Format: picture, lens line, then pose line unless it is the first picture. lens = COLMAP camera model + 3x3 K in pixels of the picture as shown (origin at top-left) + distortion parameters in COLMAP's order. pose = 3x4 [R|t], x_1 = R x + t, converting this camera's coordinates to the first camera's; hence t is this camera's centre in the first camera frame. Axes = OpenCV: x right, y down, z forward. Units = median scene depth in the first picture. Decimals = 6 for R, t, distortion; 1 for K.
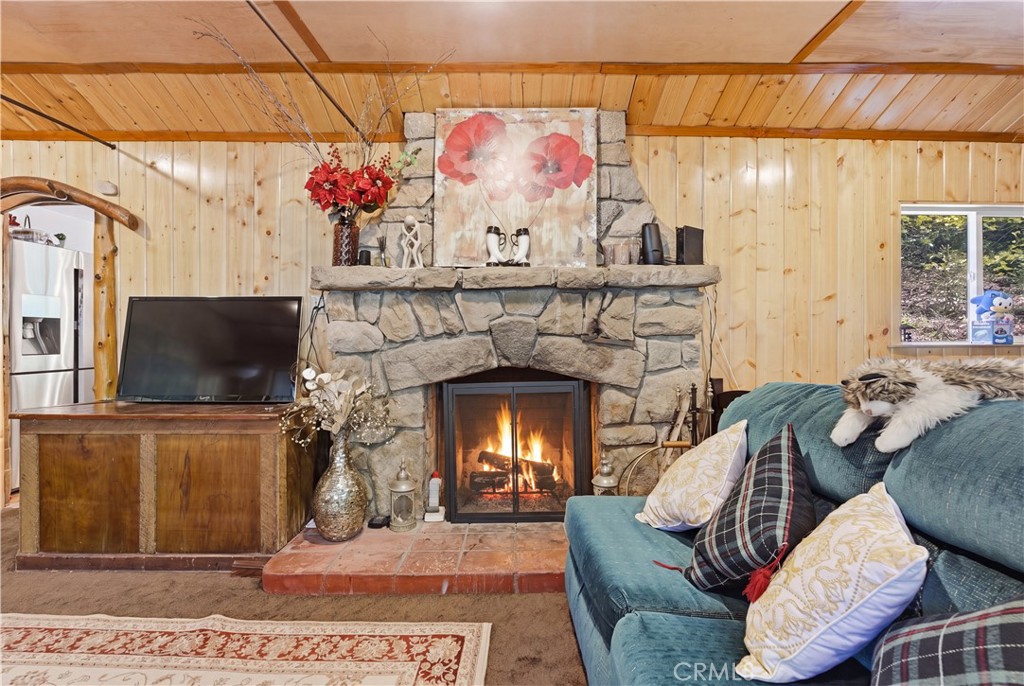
lens RADIAL K [[453.0, 0, 517.5], [0, 453.0, 336.5], [0, 0, 1]] dist [-0.012627, 0.002572]
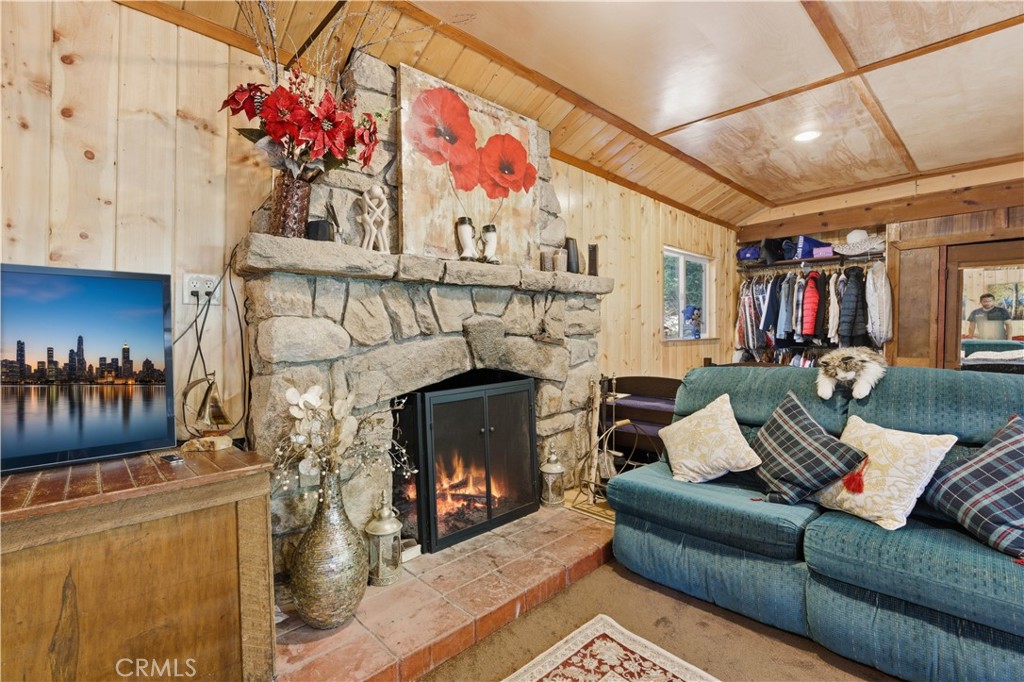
lens RADIAL K [[453.0, 0, 518.8], [0, 453.0, 339.7], [0, 0, 1]] dist [-0.012627, 0.002572]
pose [[0.728441, -0.013990, 0.684966, -0.607879], [0.005152, 0.999875, 0.014943, -0.008068], [-0.685089, -0.007356, 0.728422, 0.254721]]
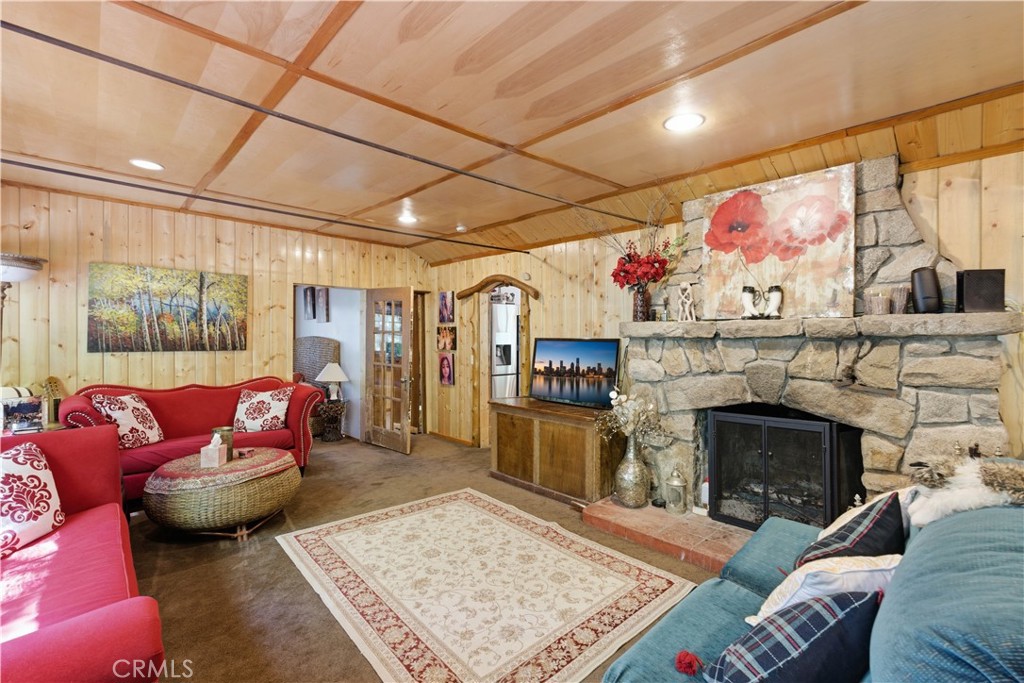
lens RADIAL K [[453.0, 0, 523.4], [0, 453.0, 337.2], [0, 0, 1]] dist [-0.012627, 0.002572]
pose [[0.693902, 0.006483, -0.720040, 0.399952], [0.001006, 0.999950, 0.009973, -0.118251], [0.720069, -0.007645, 0.693861, -0.271708]]
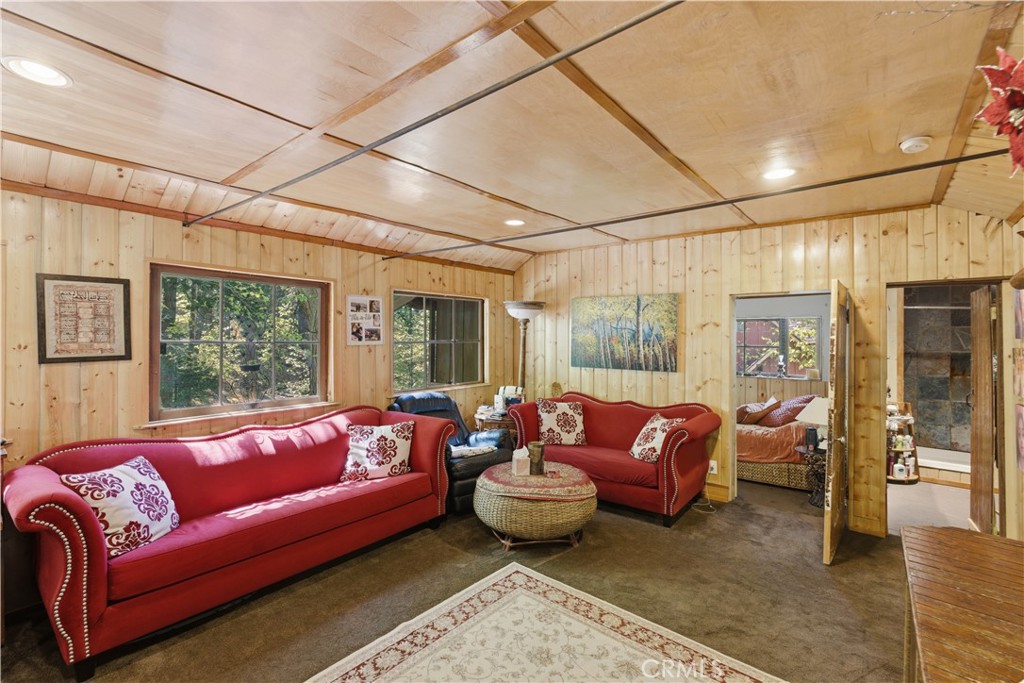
lens RADIAL K [[453.0, 0, 517.3], [0, 453.0, 338.5], [0, 0, 1]] dist [-0.012627, 0.002572]
pose [[-0.624436, -0.013284, -0.780963, 0.027336], [-0.006402, 0.999909, -0.011890, -0.153930], [0.781050, -0.002425, -0.624464, 0.818818]]
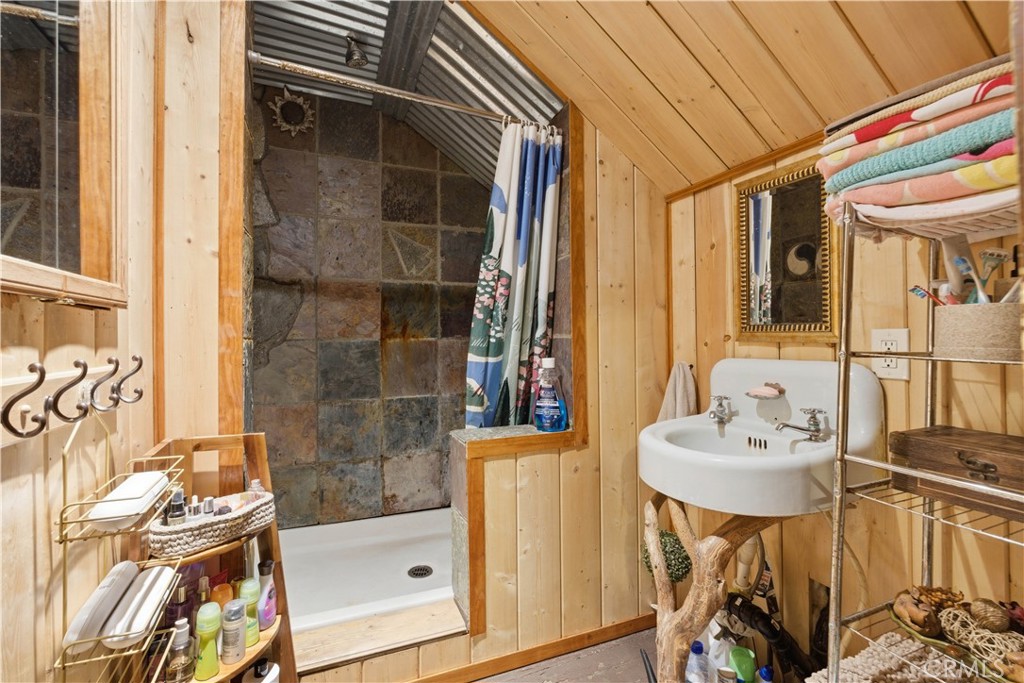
lens RADIAL K [[453.0, 0, 510.3], [0, 453.0, 339.5], [0, 0, 1]] dist [-0.012627, 0.002572]
pose [[0.379962, -0.006096, -0.924982, -2.043604], [0.009995, 0.999947, -0.002484, -0.004304], [0.924948, -0.008301, 0.380003, 0.993820]]
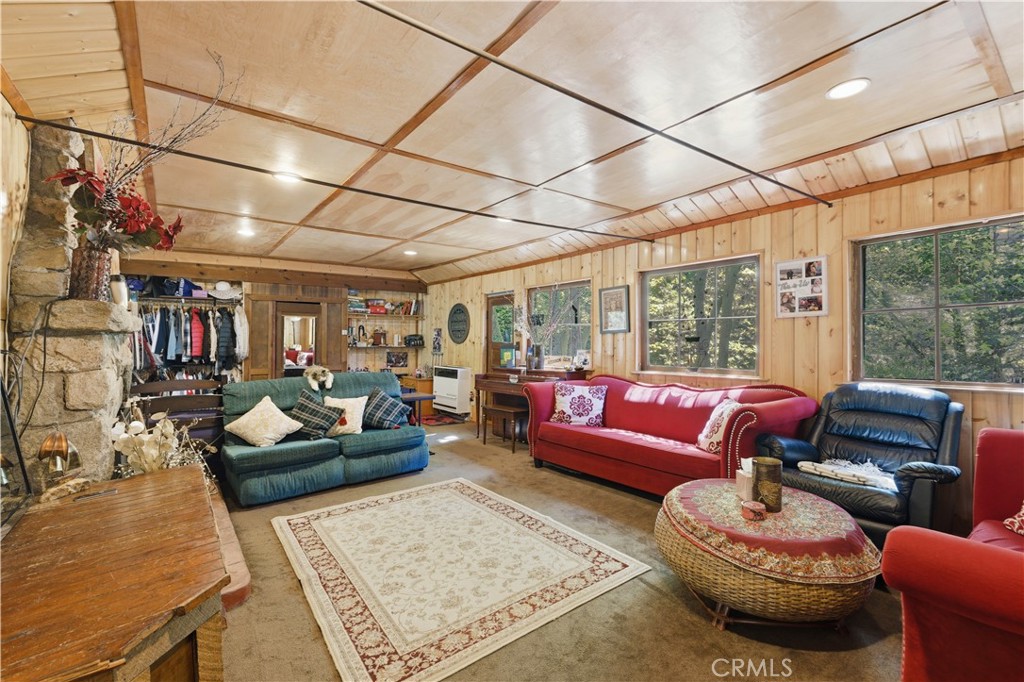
lens RADIAL K [[453.0, 0, 519.1], [0, 453.0, 342.2], [0, 0, 1]] dist [-0.012627, 0.002572]
pose [[-0.608068, -0.005098, 0.793868, -1.497771], [0.005532, 0.999928, 0.010659, -0.086968], [-0.793865, 0.010873, -0.607996, 0.893944]]
